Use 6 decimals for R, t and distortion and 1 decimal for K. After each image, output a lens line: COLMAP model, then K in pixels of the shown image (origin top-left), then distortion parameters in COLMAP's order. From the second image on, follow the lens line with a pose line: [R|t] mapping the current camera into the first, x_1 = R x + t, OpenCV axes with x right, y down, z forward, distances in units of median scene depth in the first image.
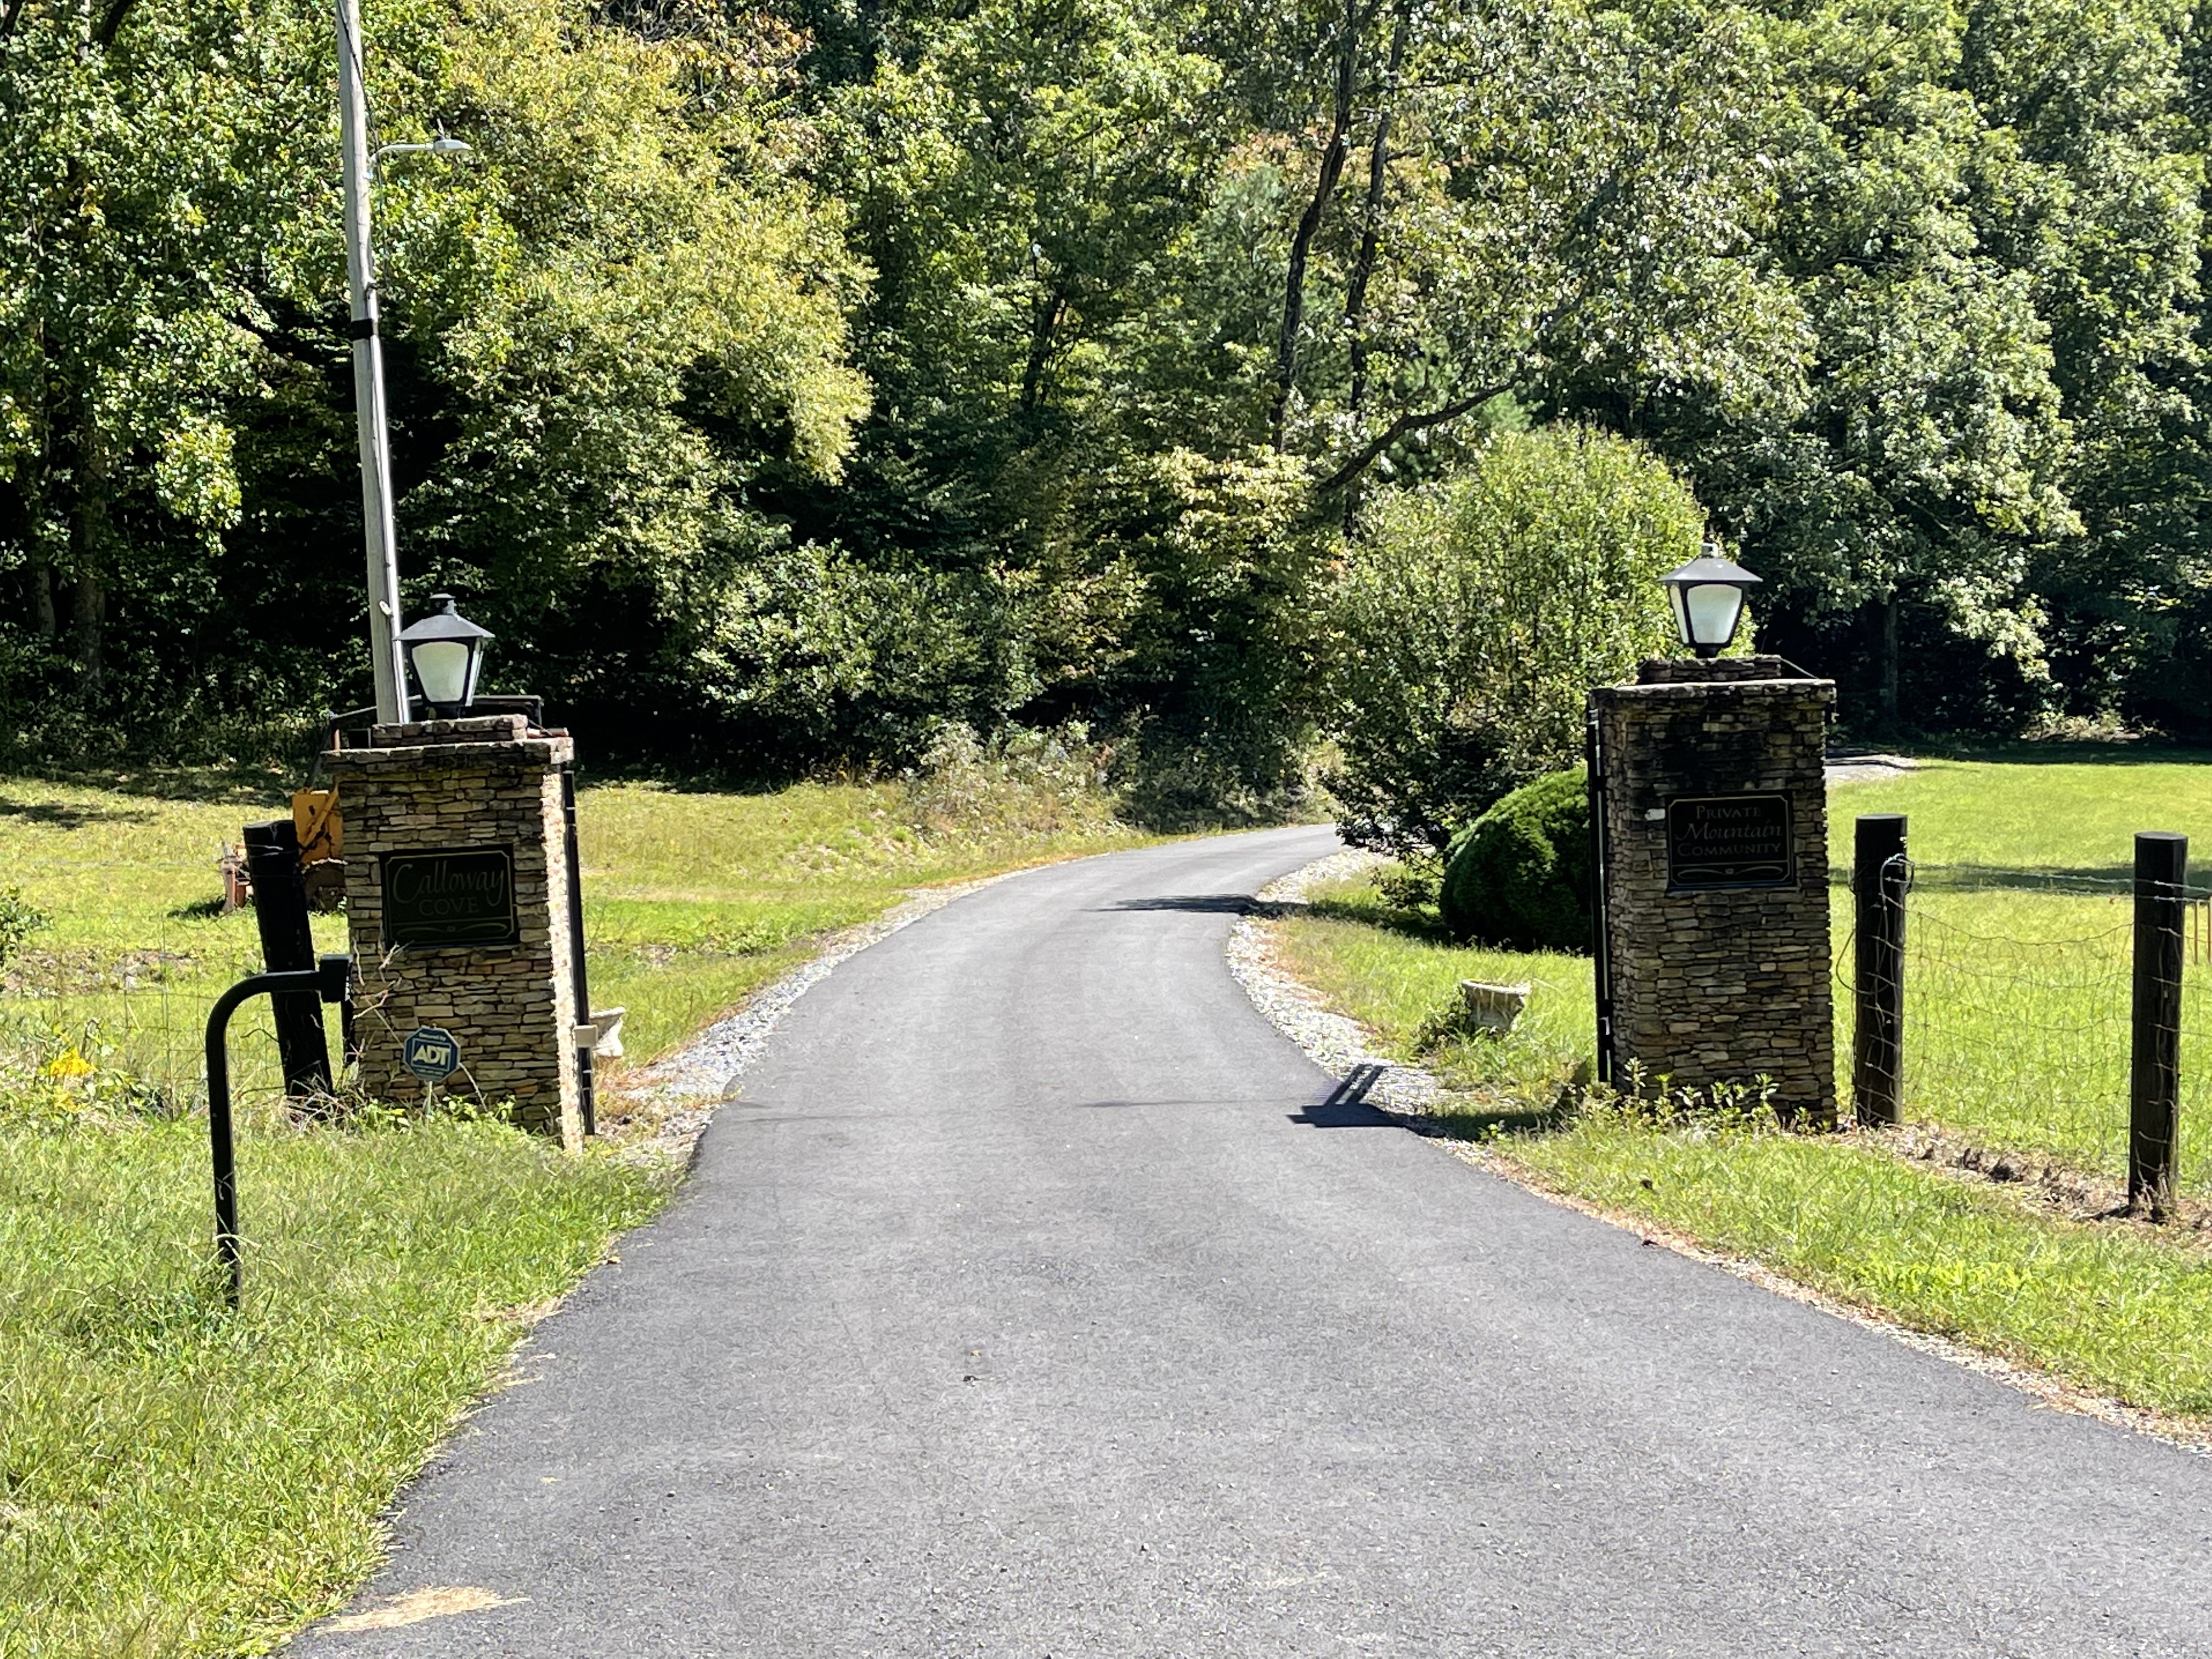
lens RADIAL K [[3477.8, 0, 1106.0], [0, 3477.8, 829.5], [0, 0, 1]] dist [0.000660, 0.001933]
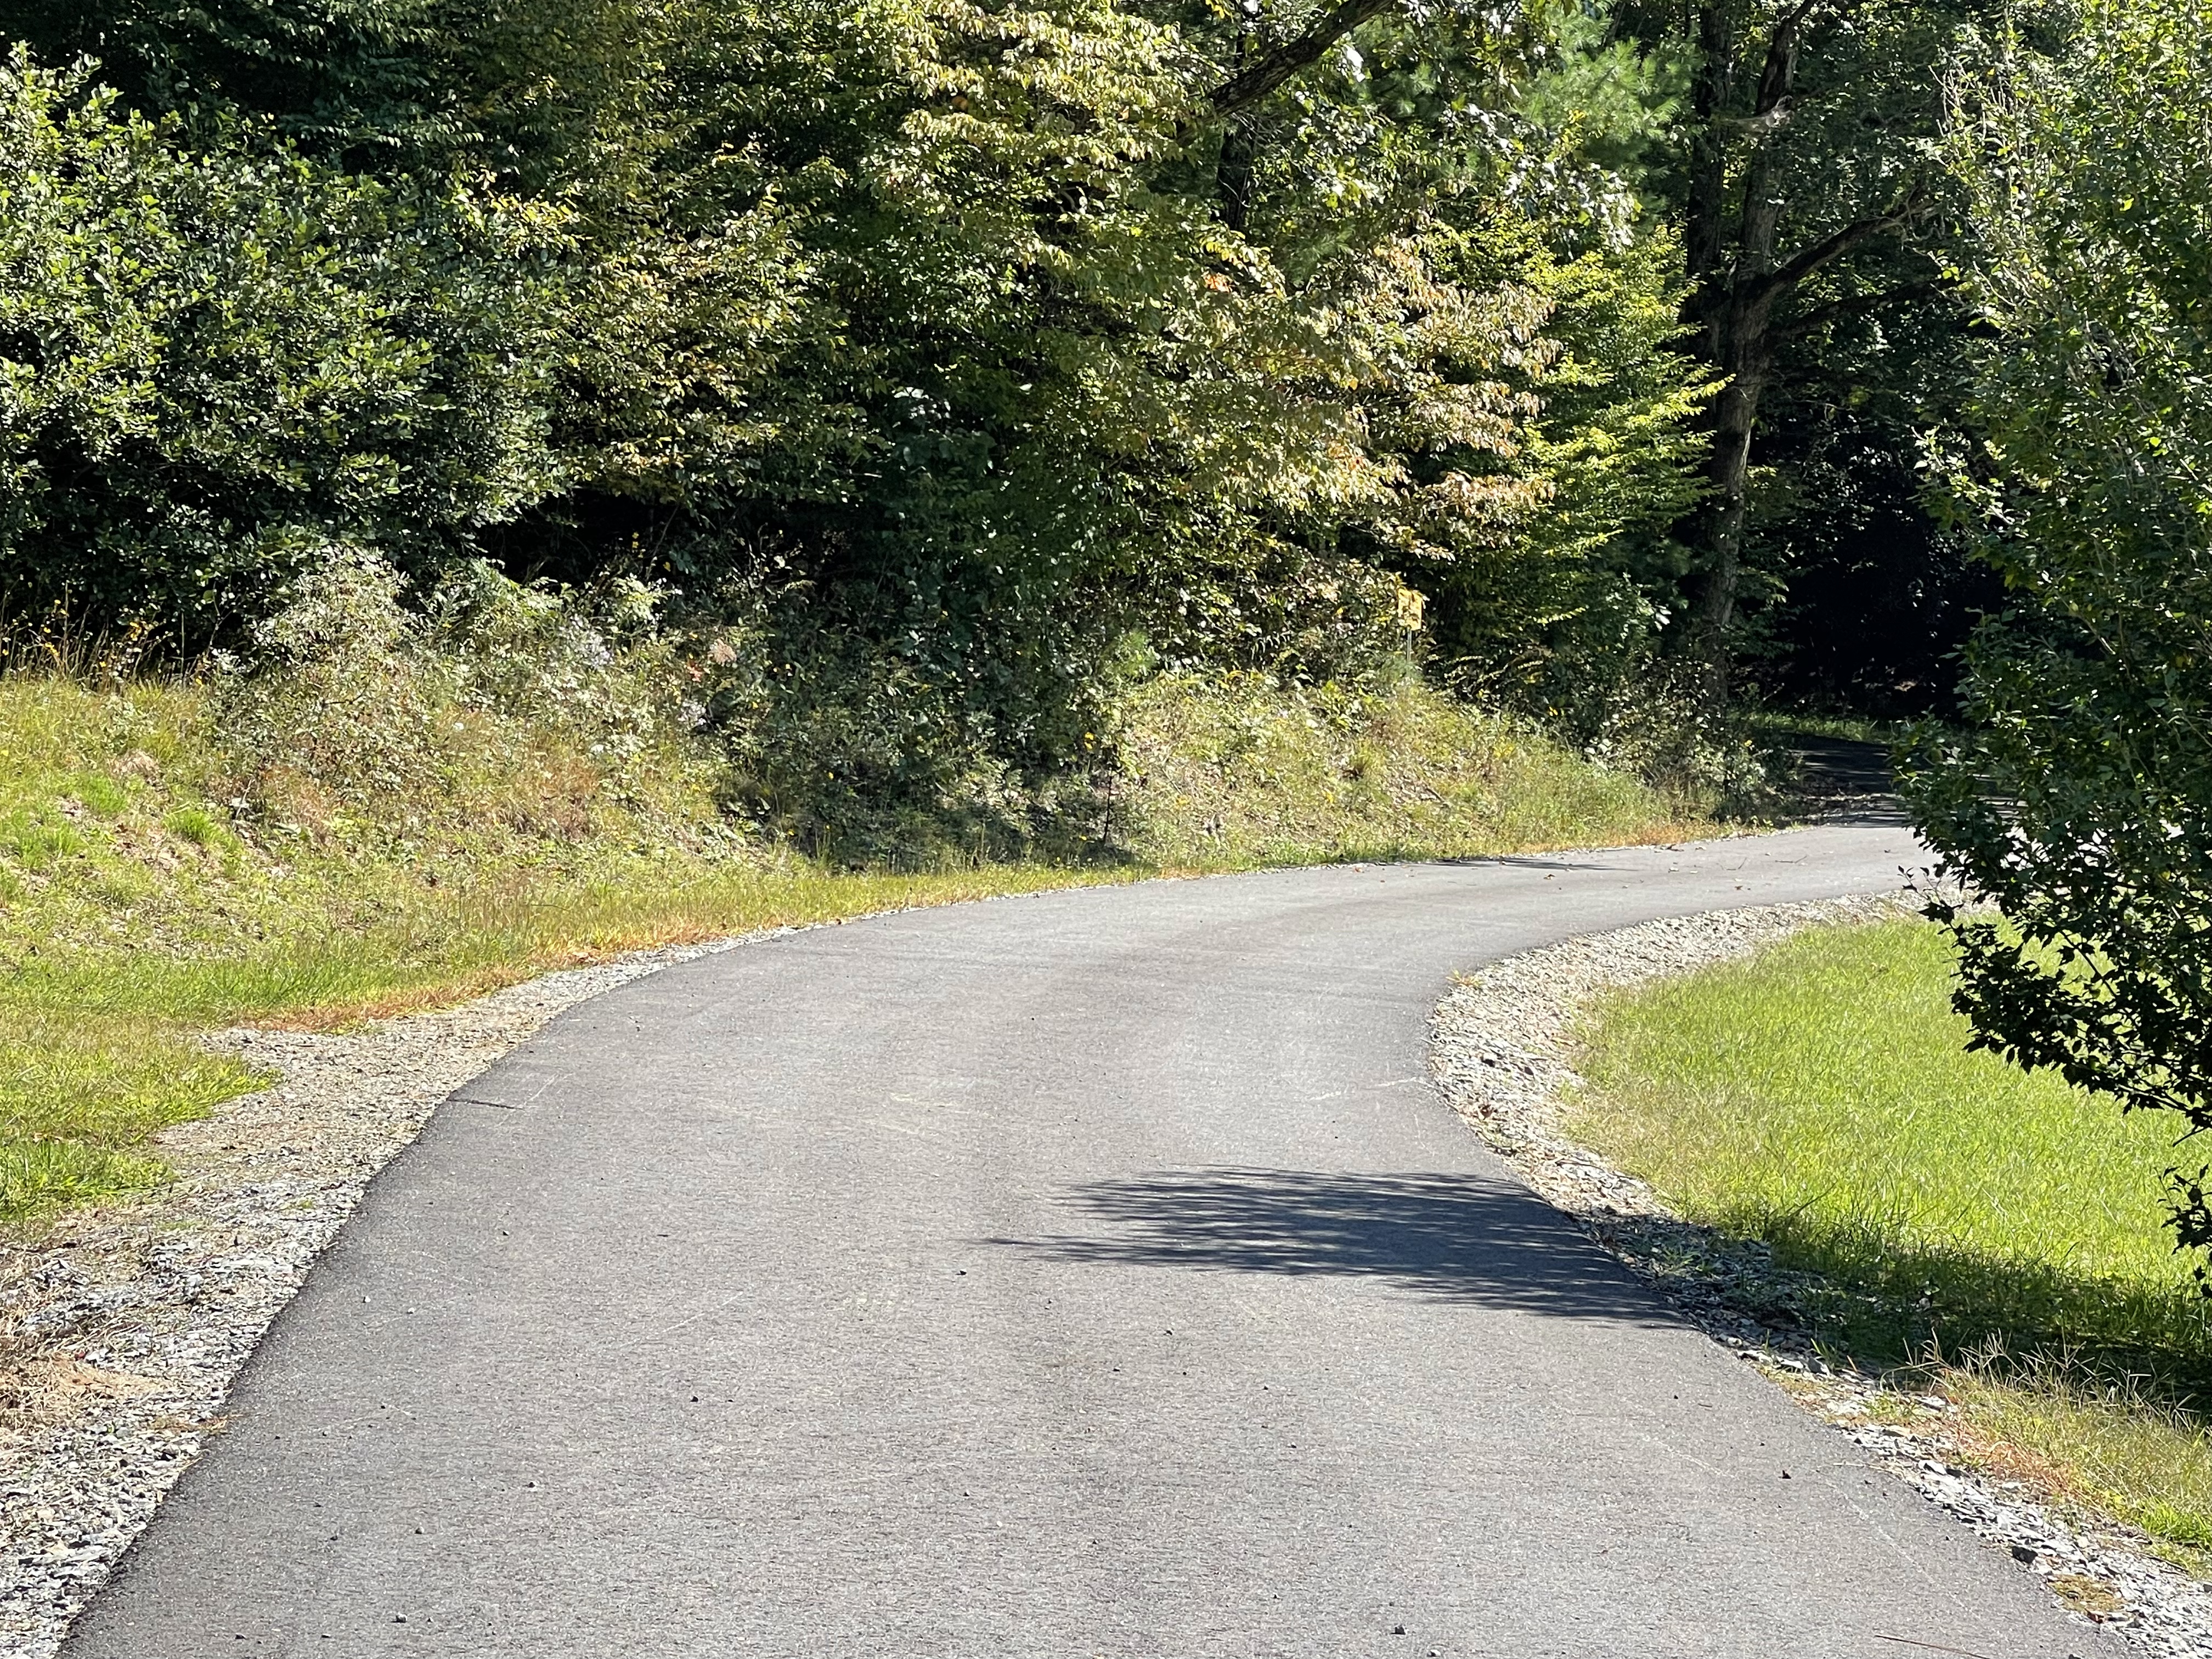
lens RADIAL K [[5436.6, 0, 1106.0], [0, 5436.6, 829.5], [0, 0, 1]] dist [0.344955, -4.447789]
pose [[0.990534, 0.078723, 0.112453, -0.024097], [-0.078852, 0.996881, -0.003313, -0.003018], [-0.112364, -0.005585, 0.993651, 0.347570]]
